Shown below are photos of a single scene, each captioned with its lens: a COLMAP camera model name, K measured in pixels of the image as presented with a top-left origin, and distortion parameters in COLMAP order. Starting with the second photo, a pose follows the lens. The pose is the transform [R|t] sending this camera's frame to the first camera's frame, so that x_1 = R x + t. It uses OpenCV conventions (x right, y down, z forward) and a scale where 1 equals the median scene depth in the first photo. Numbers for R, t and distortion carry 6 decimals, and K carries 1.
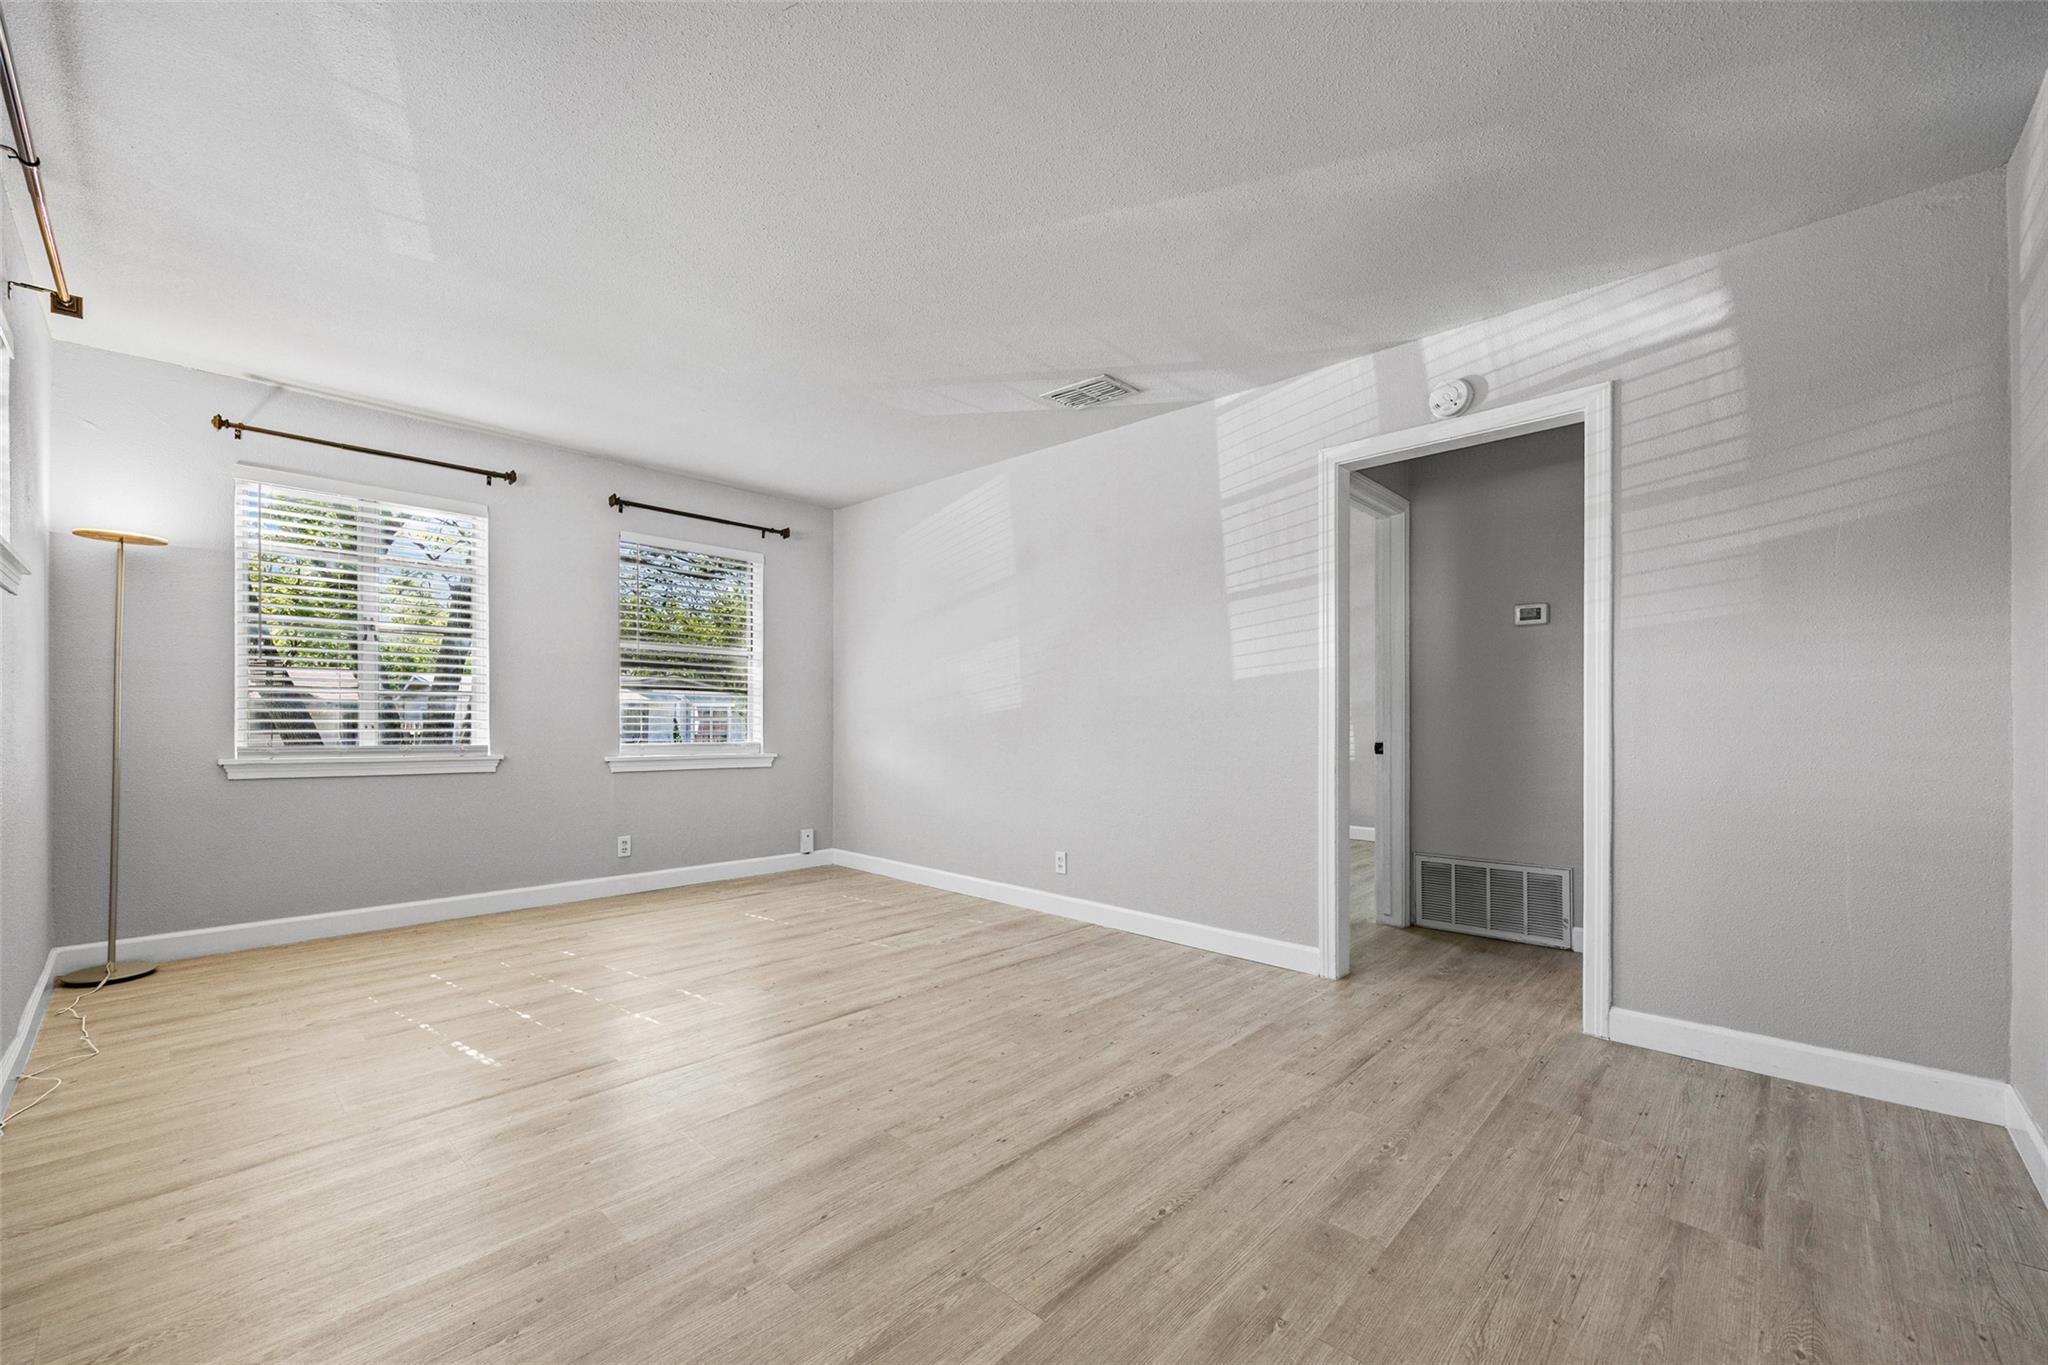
lens RADIAL K [[834.0, 0, 1024.5], [0, 834.0, 706.1], [0, 0, 1]] dist [-0.002599, -0.000337]
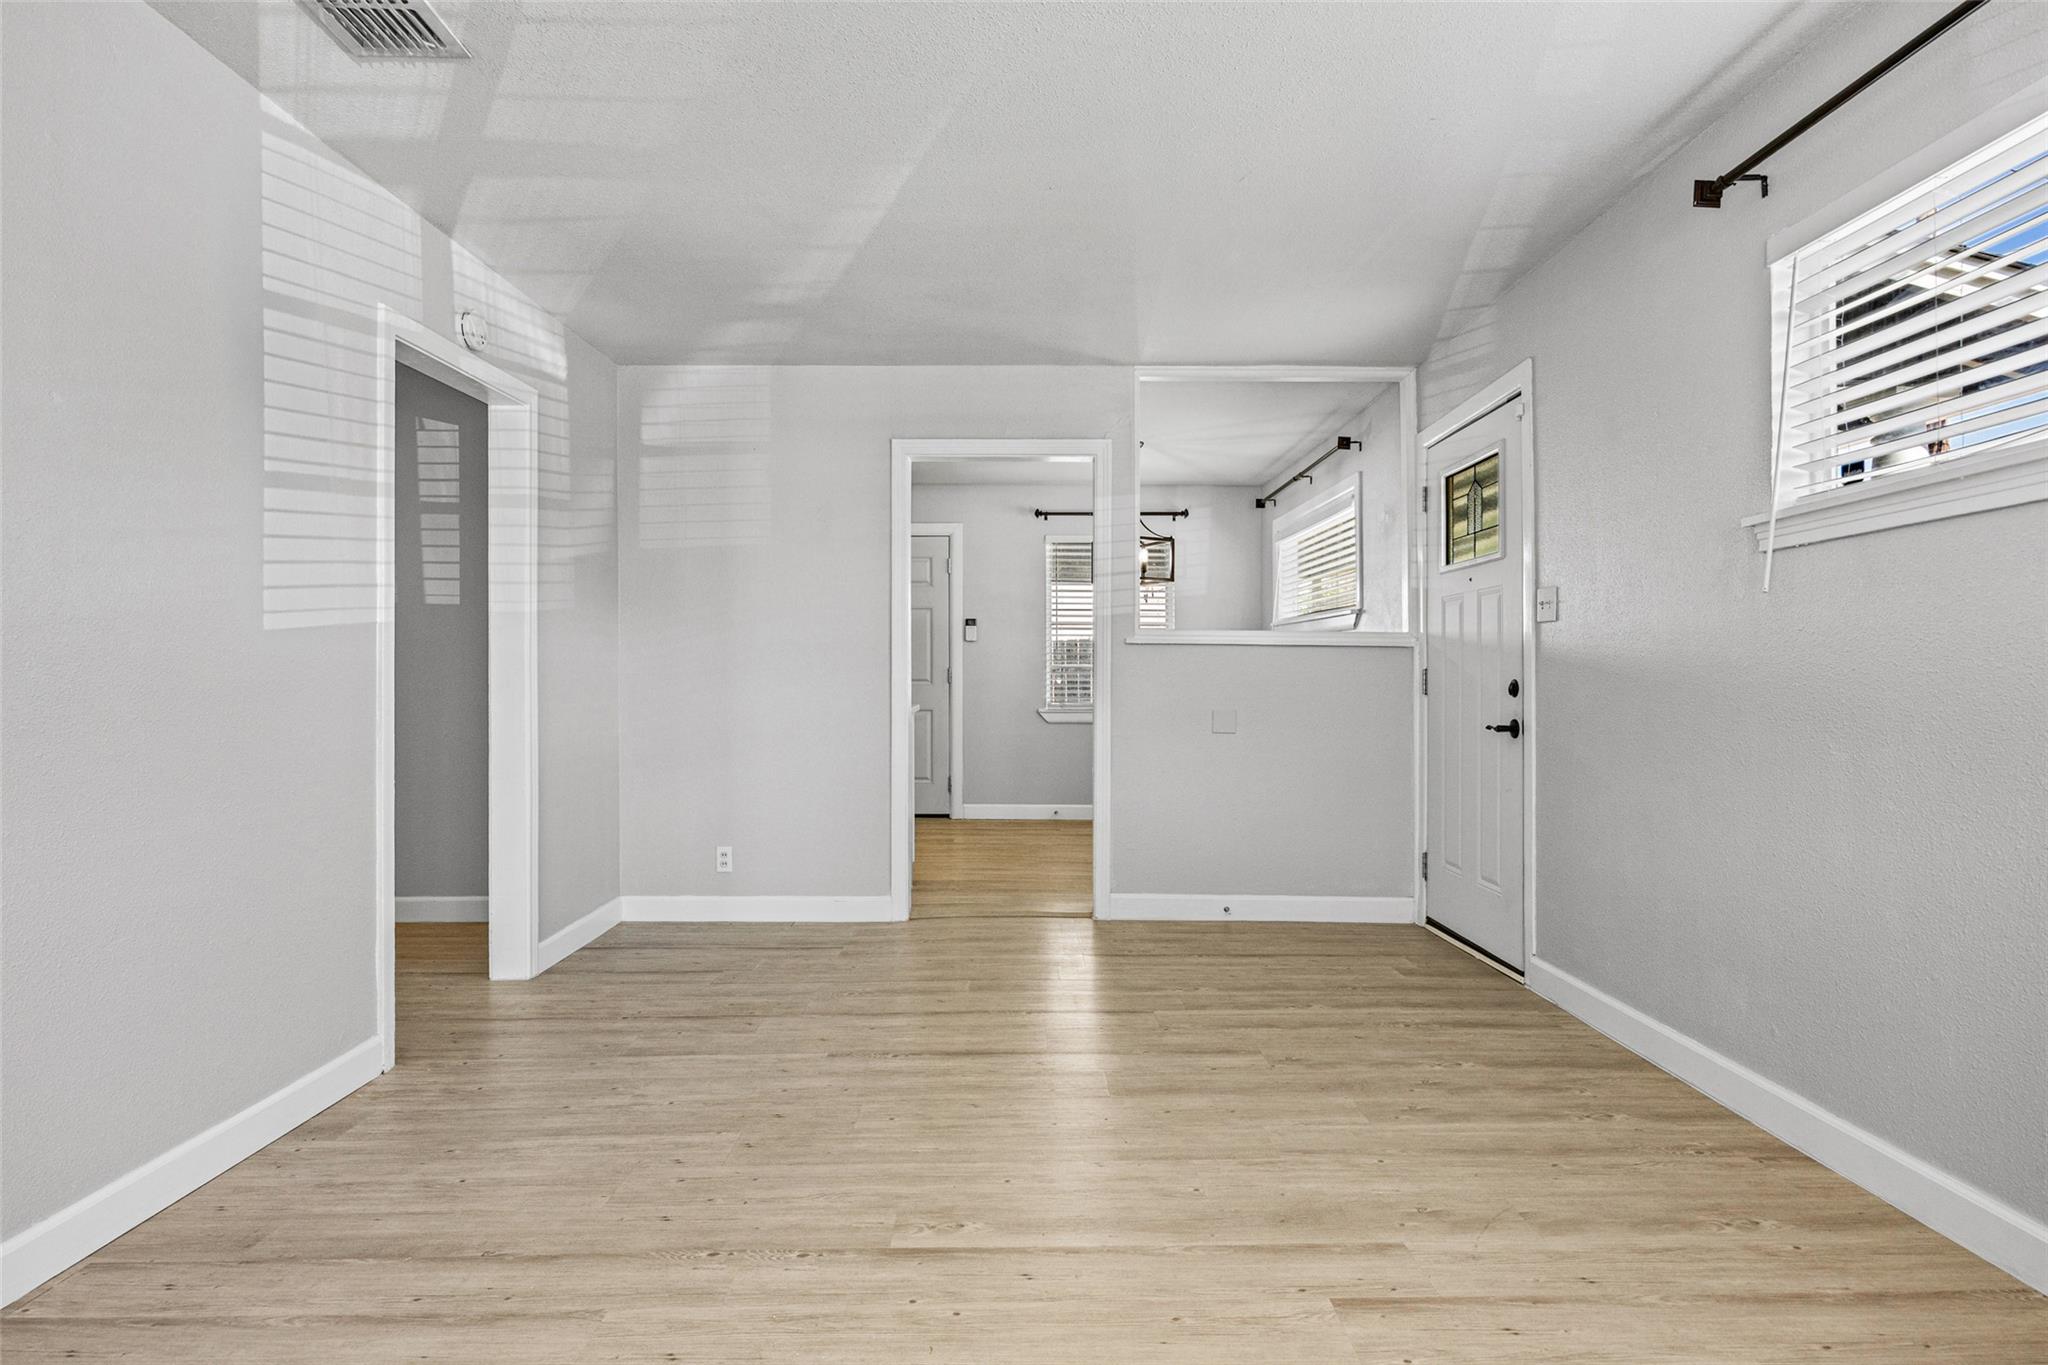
lens RADIAL K [[1101.0, 0, 1023.3], [0, 1101.0, 673.6], [0, 0, 1]] dist [-0.005283, -0.000509]
pose [[-0.696507, 0.001683, 0.717548, -0.719967], [-0.002234, 0.999987, -0.004513, -0.001057], [-0.717546, -0.004747, -0.696495, 1.368182]]
